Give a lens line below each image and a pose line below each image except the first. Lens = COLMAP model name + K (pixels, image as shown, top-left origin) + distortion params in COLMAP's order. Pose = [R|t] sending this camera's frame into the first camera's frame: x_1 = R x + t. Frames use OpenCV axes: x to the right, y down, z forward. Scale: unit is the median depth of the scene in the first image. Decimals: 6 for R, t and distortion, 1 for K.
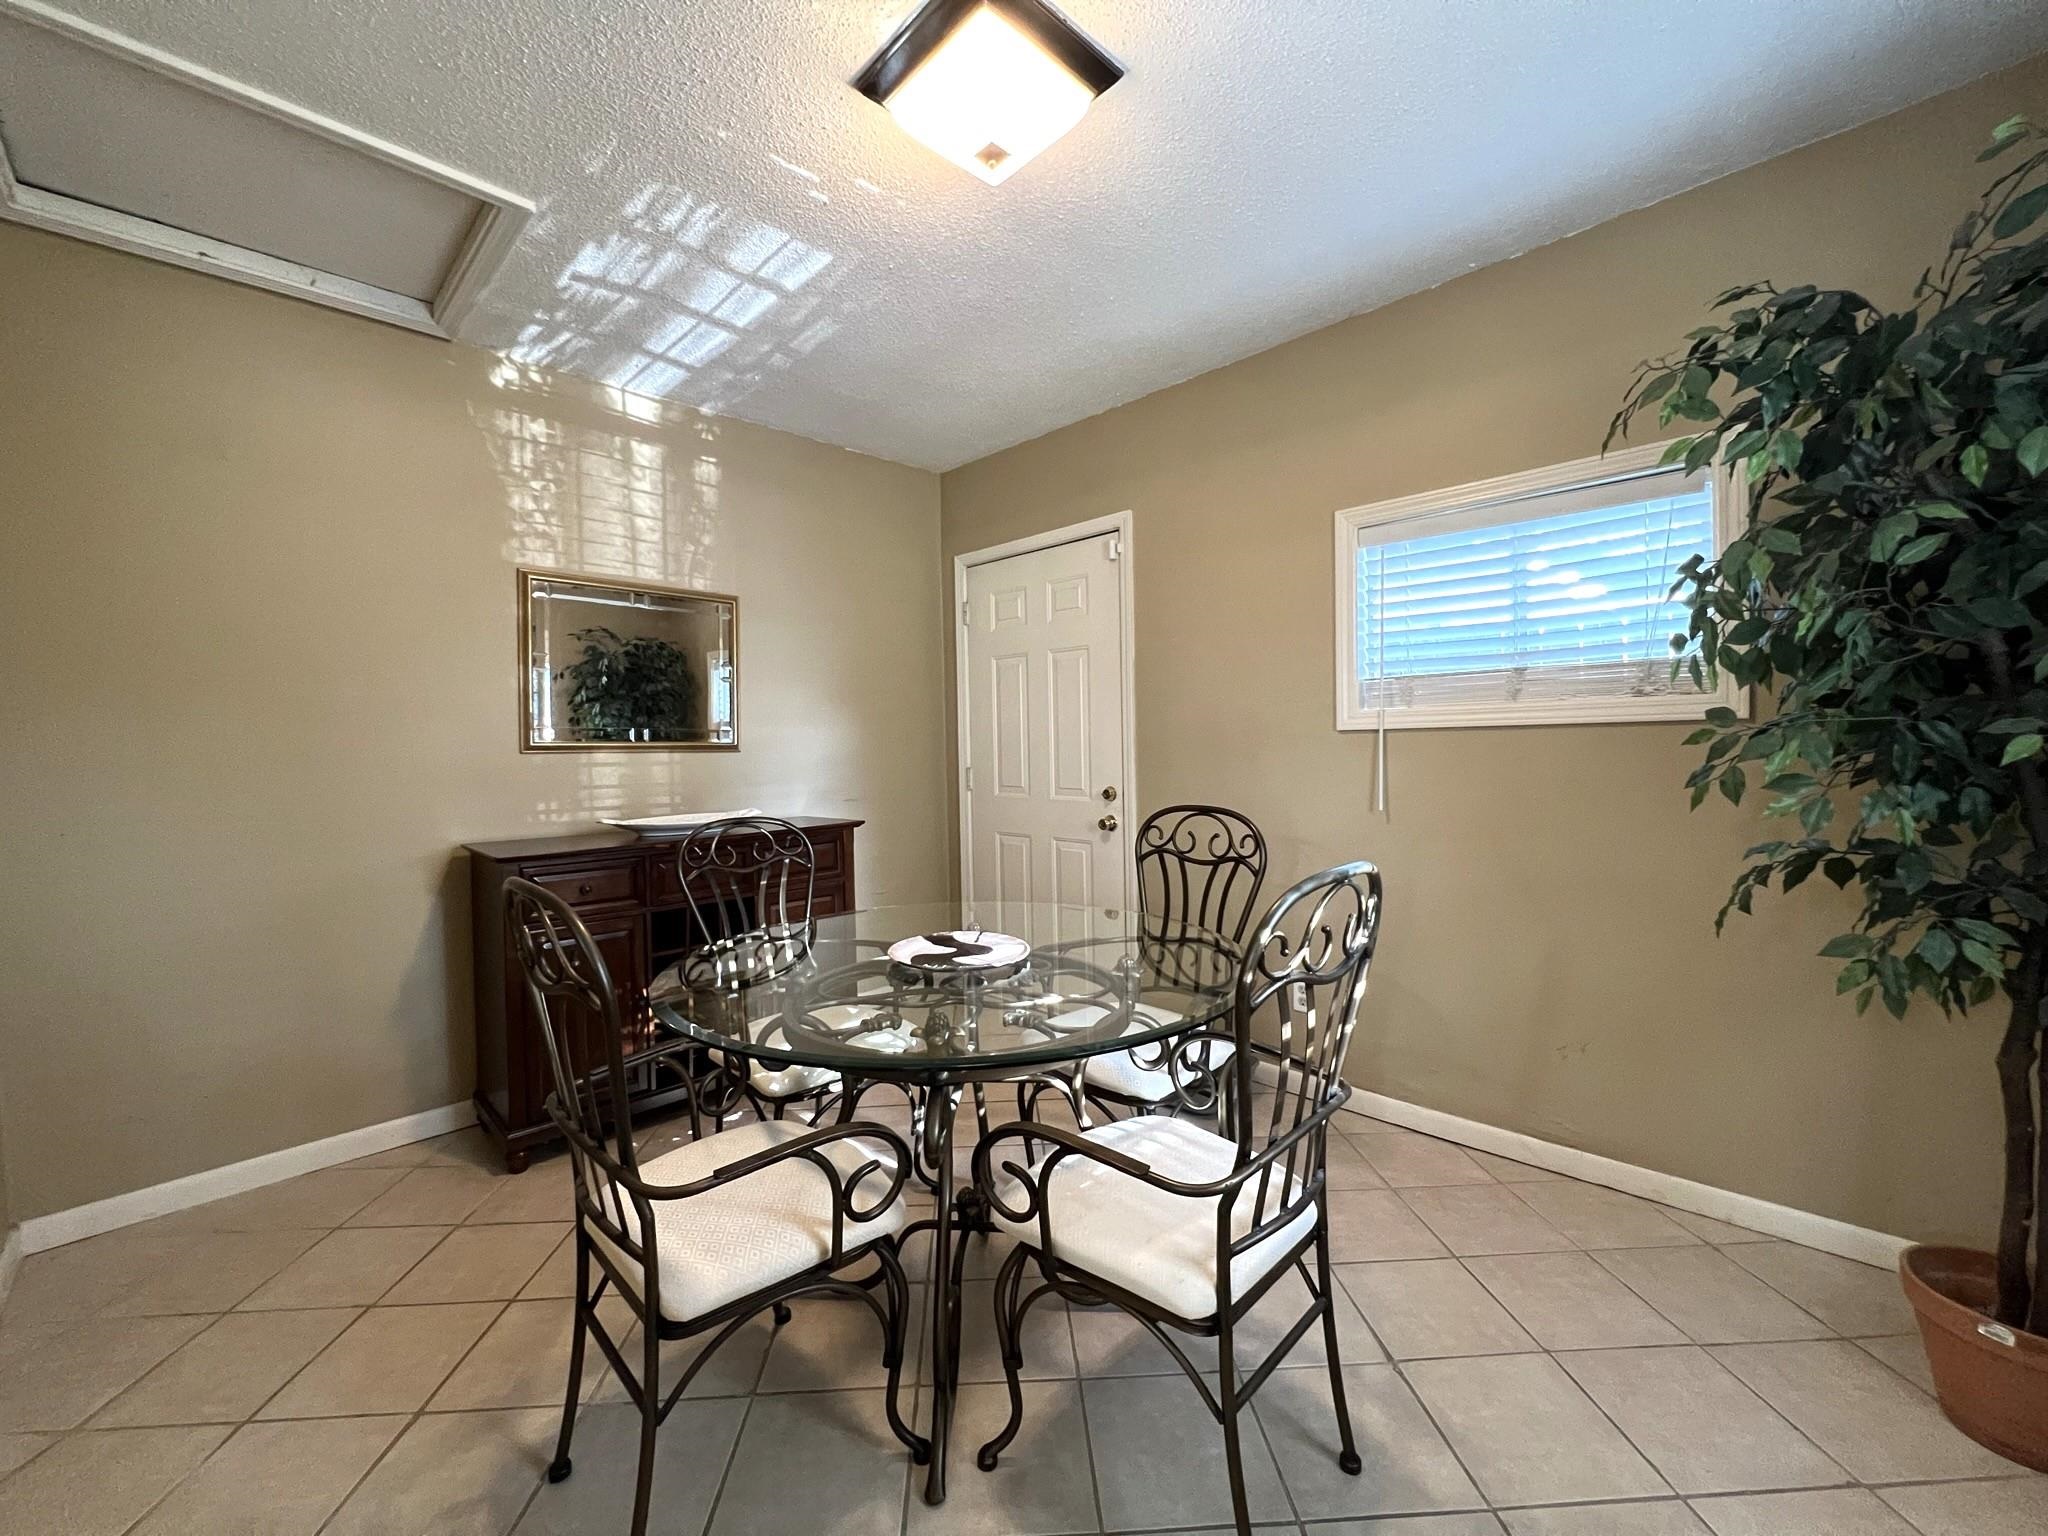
lens RADIAL K [[815.6, 0, 1020.4], [0, 815.6, 764.6], [0, 0, 1]] dist [-0.004454, 0.001598]
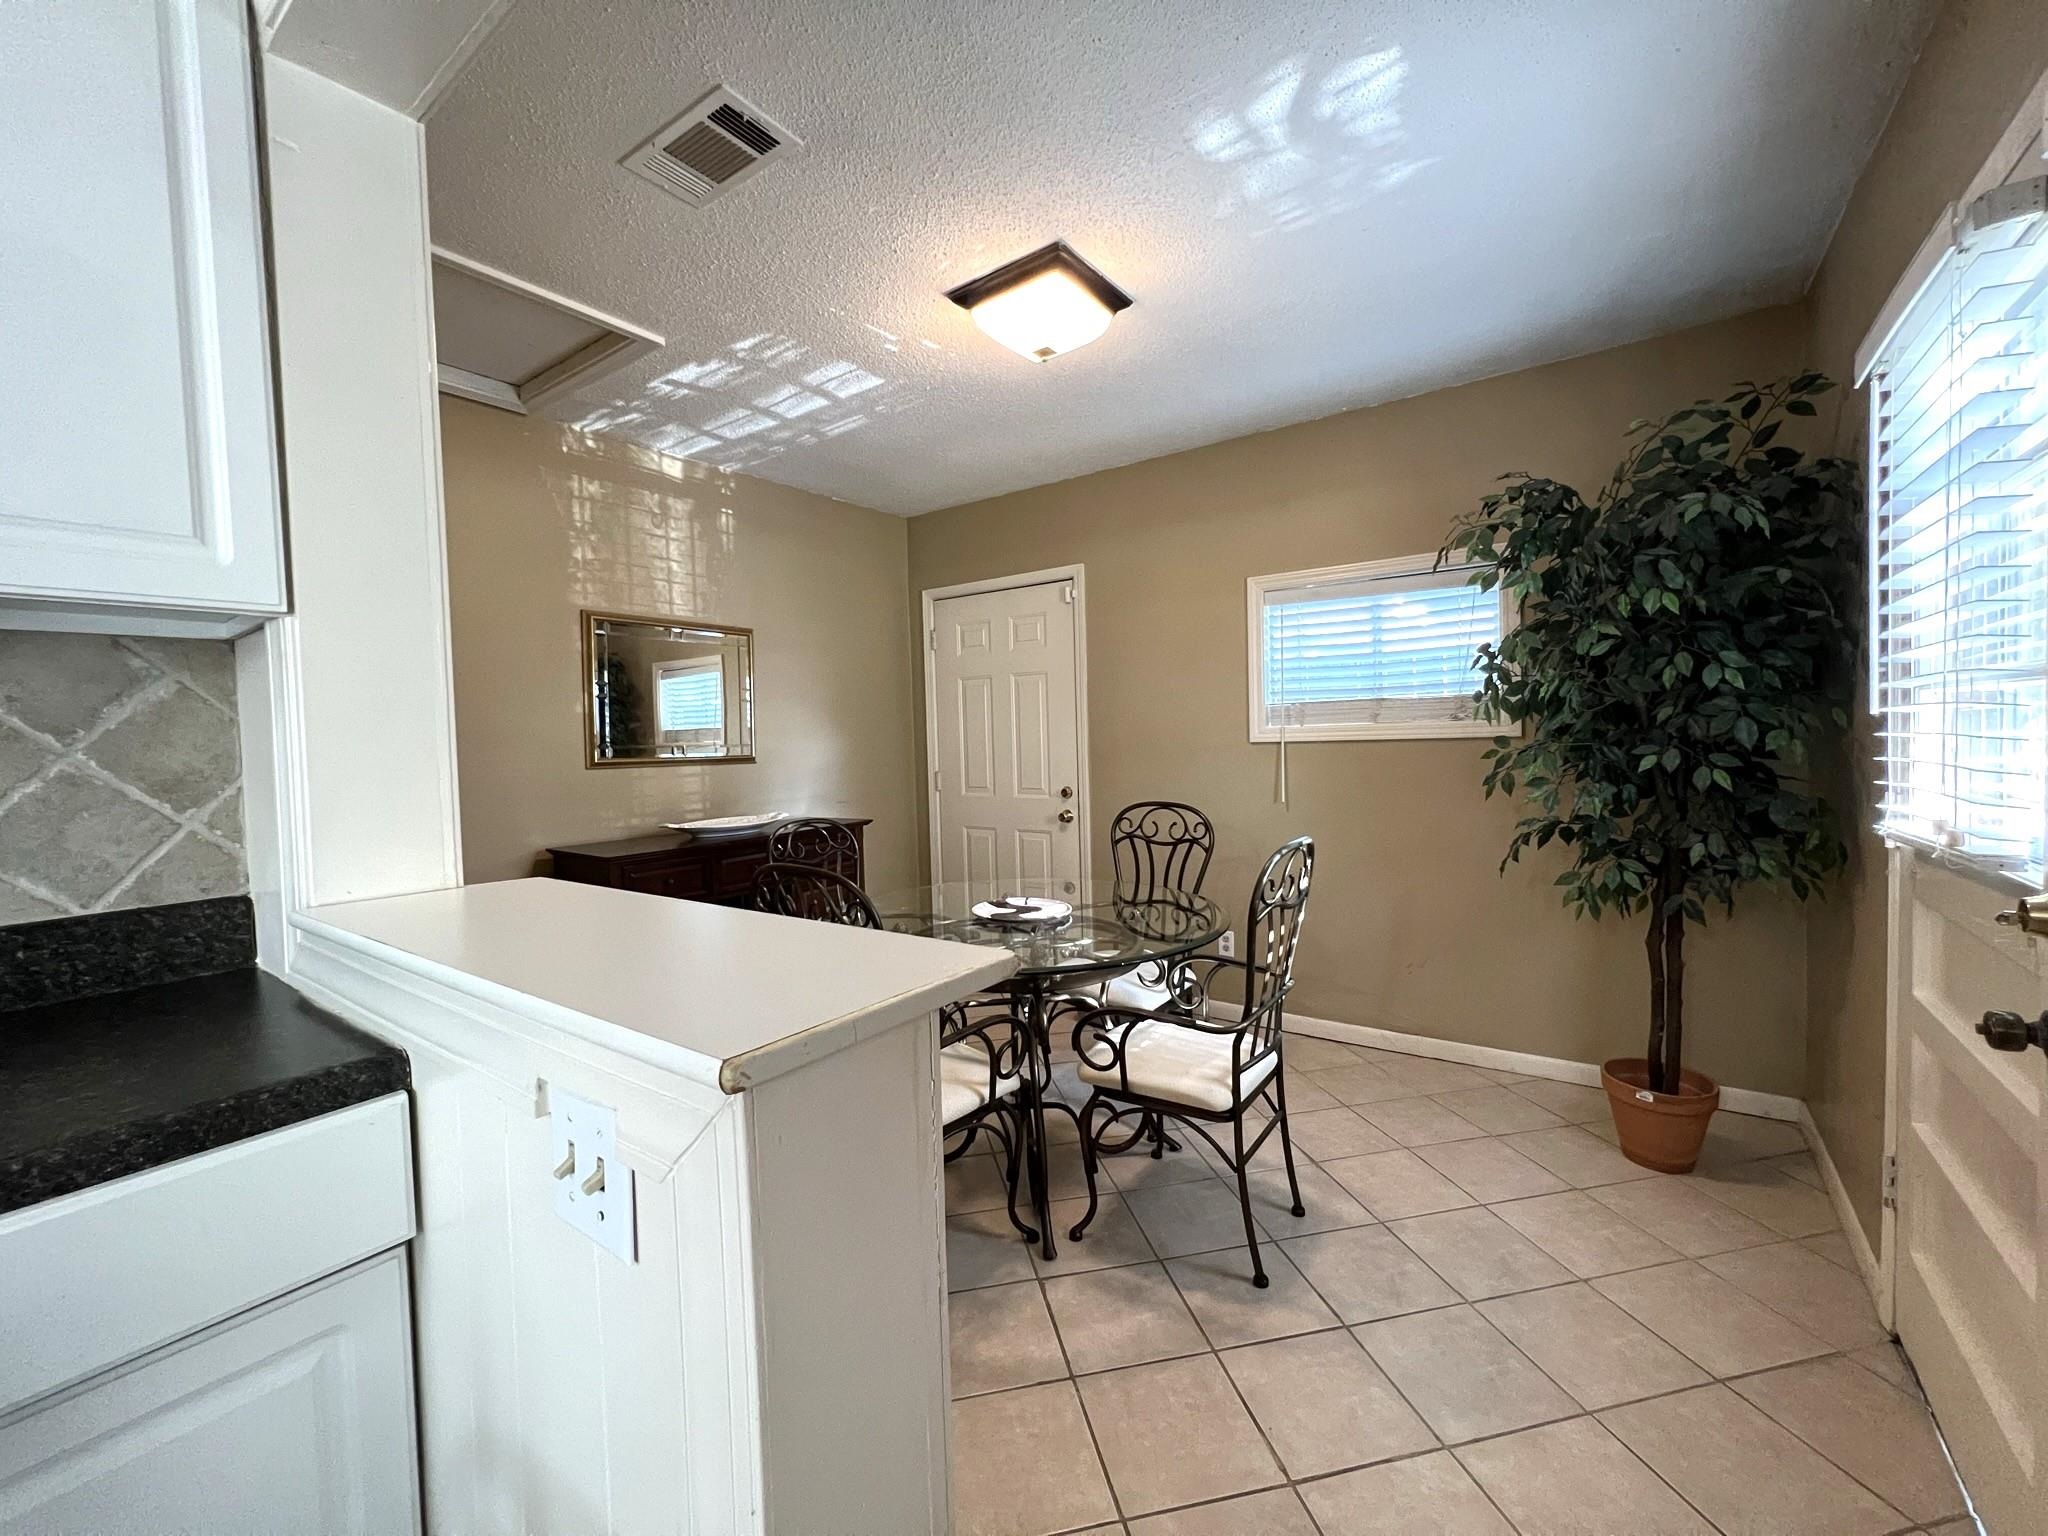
lens RADIAL K [[816.4, 0, 1017.6], [0, 816.4, 763.0], [0, 0, 1]] dist [-0.002372, 0.001300]
pose [[0.987270, -0.015019, 0.158343, -0.282696], [0.013892, 0.999870, 0.008218, -0.035162], [-0.158446, -0.005914, 0.987350, -0.366085]]
